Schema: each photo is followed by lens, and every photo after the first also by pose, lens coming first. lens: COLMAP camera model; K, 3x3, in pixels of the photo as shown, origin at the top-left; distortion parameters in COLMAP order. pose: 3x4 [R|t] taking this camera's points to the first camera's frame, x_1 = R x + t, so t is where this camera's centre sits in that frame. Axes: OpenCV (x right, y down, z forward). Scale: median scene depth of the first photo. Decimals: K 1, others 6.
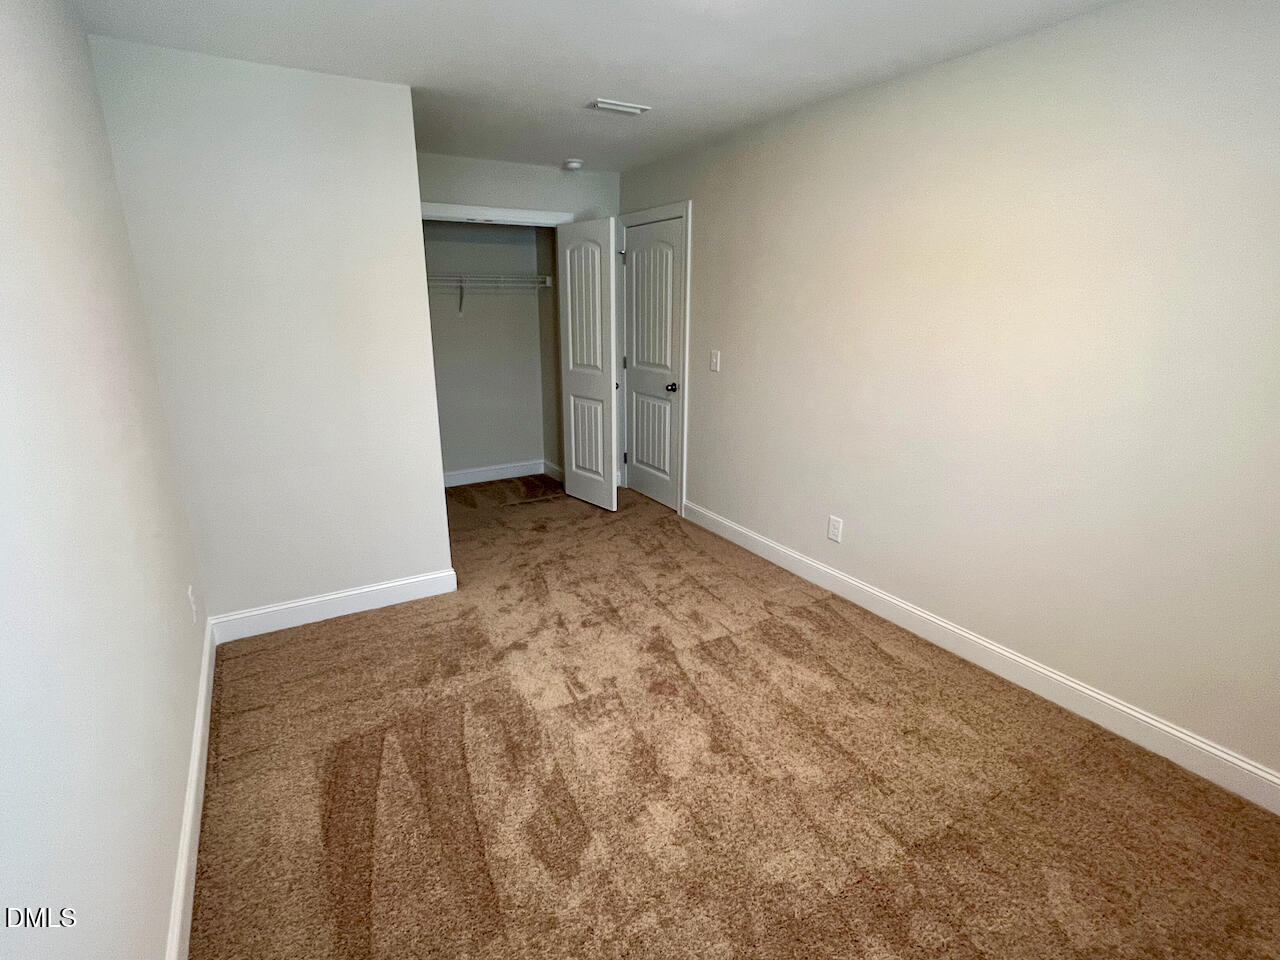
lens RADIAL K [[626.6, 0, 620.9], [0, 626.6, 479.8], [0, 0, 1]] dist [0.000351, 0.000164]
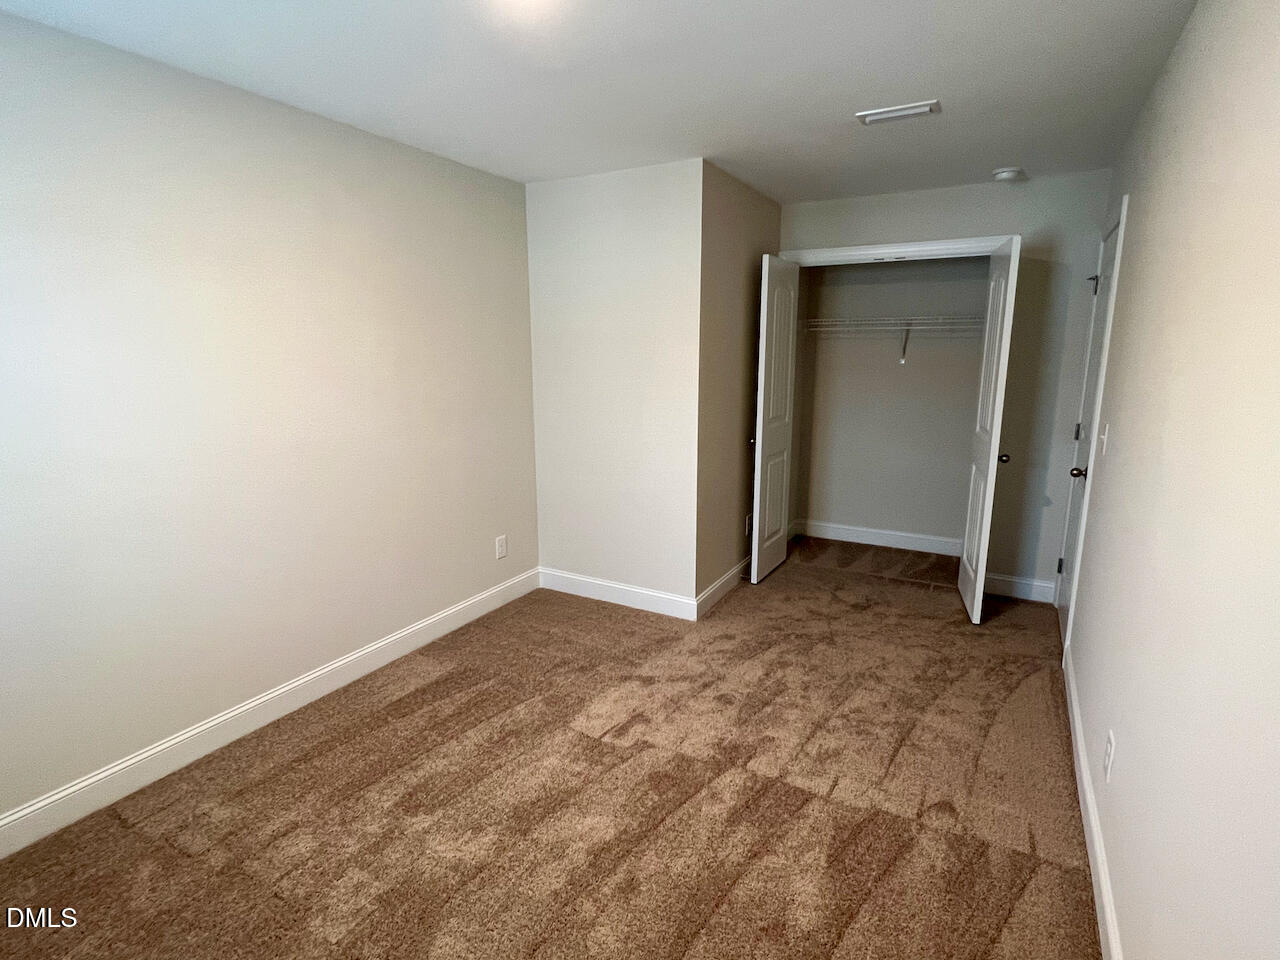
lens RADIAL K [[652.9, 0, 640.0], [0, 652.9, 480.0], [0, 0, 1]] dist [0.000413, 0.000260]
pose [[0.511986, 0.172796, -0.841434, 0.592884], [-0.236969, 0.969959, 0.055002, -0.092433], [0.825661, 0.171233, 0.537553, 0.329698]]
